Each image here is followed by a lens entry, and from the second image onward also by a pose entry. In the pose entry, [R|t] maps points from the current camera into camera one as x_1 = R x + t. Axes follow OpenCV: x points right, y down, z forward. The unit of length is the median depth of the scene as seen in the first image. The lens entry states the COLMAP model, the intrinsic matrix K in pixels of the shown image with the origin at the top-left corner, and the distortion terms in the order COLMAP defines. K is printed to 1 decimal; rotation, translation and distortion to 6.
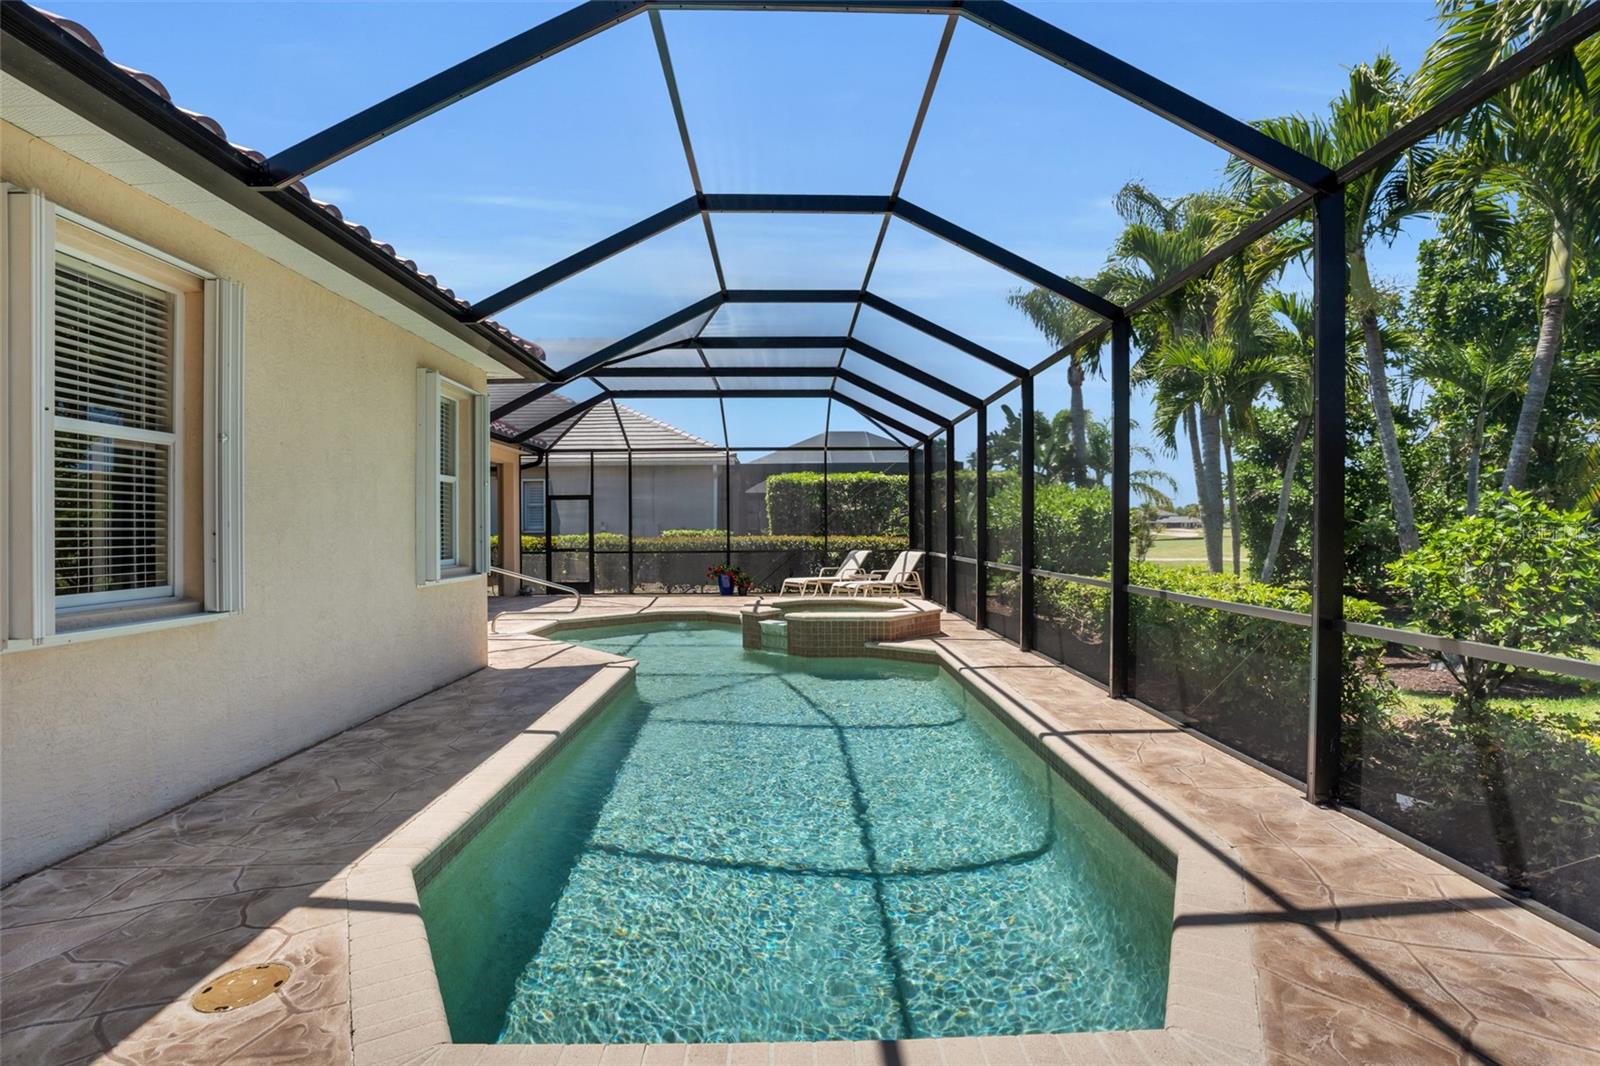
lens RADIAL K [[764.2, 0, 804.4], [0, 764.2, 523.3], [0, 0, 1]] dist [-0.031034, 0.000958]
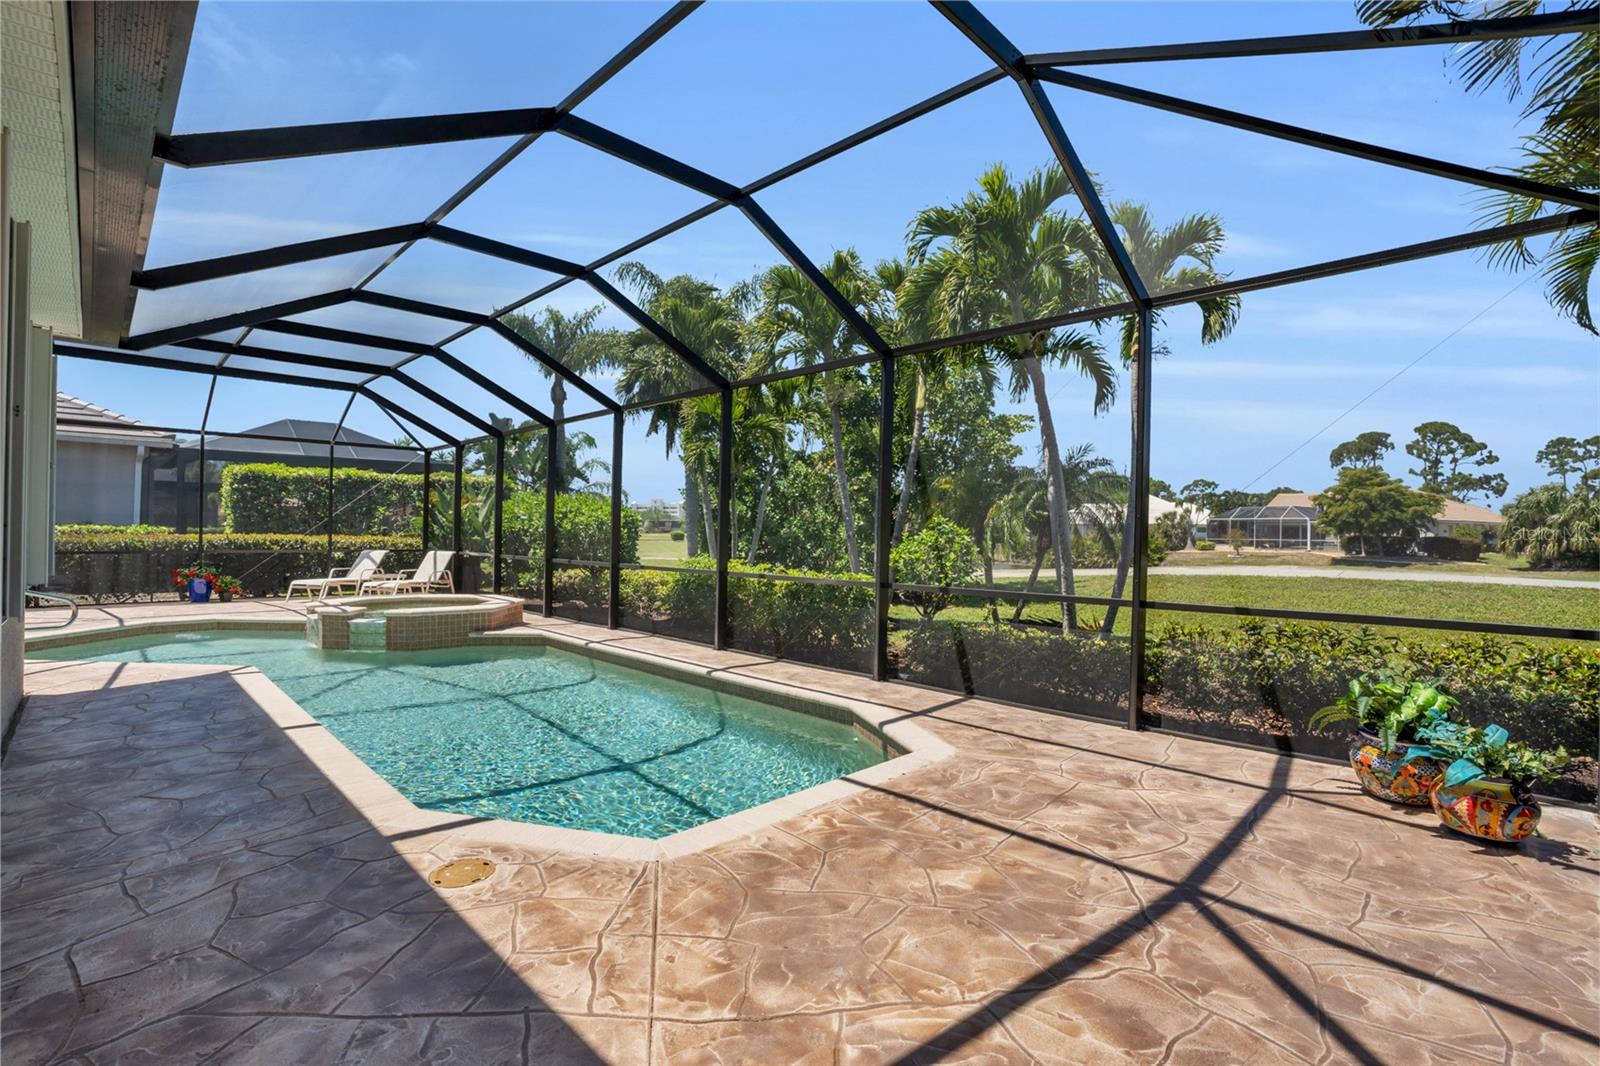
lens RADIAL K [[726.9, 0, 798.5], [0, 726.9, 537.4], [0, 0, 1]] dist [-0.020929, 0.000355]
pose [[0.731750, 0.008615, 0.681518, -0.176923], [-0.020280, 0.999753, 0.009138, -0.000237], [-0.681271, -0.020508, 0.731744, -0.050932]]
